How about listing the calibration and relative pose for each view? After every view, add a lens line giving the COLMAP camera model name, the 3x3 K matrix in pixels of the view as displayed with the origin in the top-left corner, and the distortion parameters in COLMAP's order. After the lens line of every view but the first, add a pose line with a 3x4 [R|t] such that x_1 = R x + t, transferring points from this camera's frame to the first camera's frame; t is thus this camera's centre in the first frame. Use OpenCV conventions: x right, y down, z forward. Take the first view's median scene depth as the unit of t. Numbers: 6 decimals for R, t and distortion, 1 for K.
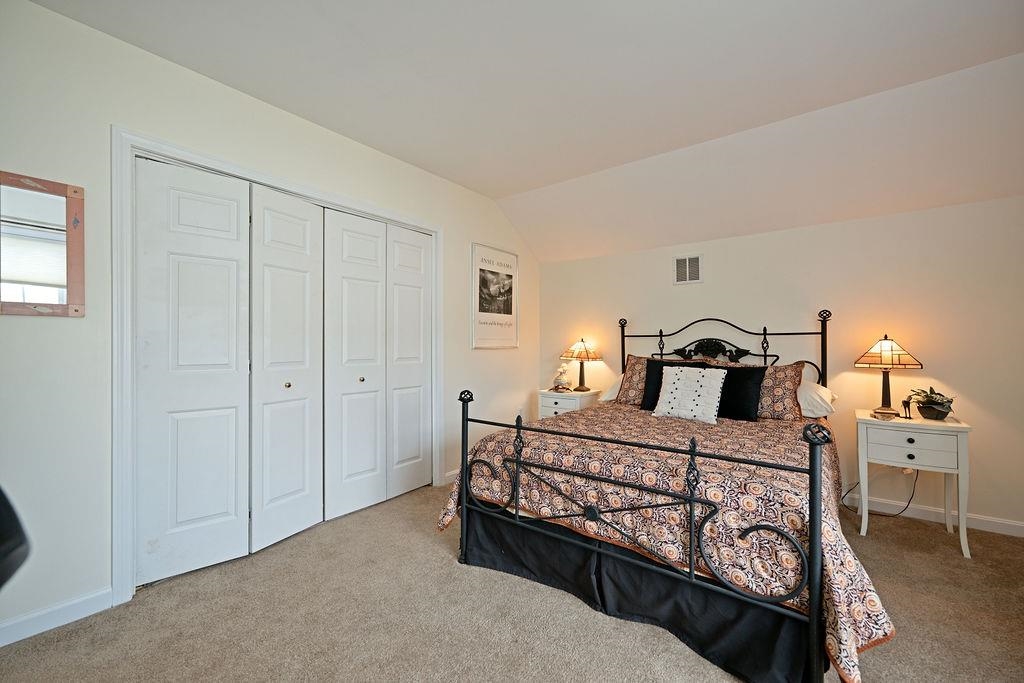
lens RADIAL K [[412.4, 0, 514.5], [0, 412.4, 345.5], [0, 0, 1]] dist [-0.000043, 0.000477]
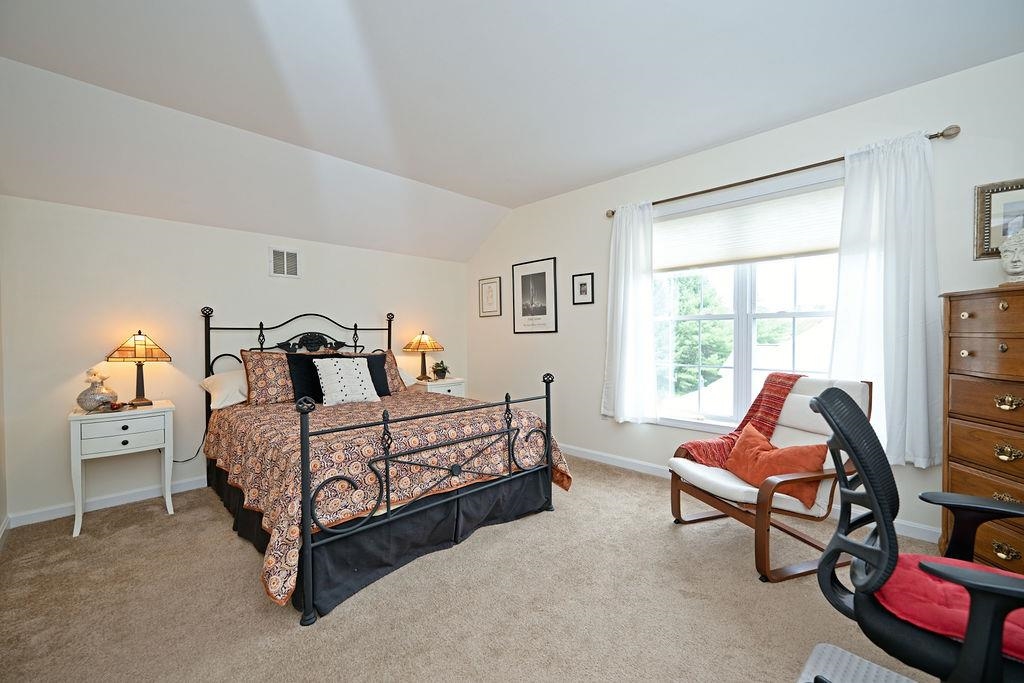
lens RADIAL K [[412.4, 0, 514.5], [0, 412.4, 345.5], [0, 0, 1]] dist [-0.000043, 0.000477]
pose [[0.139862, -0.022072, 0.989925, -0.914503], [0.008446, 0.999742, 0.021098, -0.001205], [-0.990135, 0.005410, 0.140012, 0.567598]]
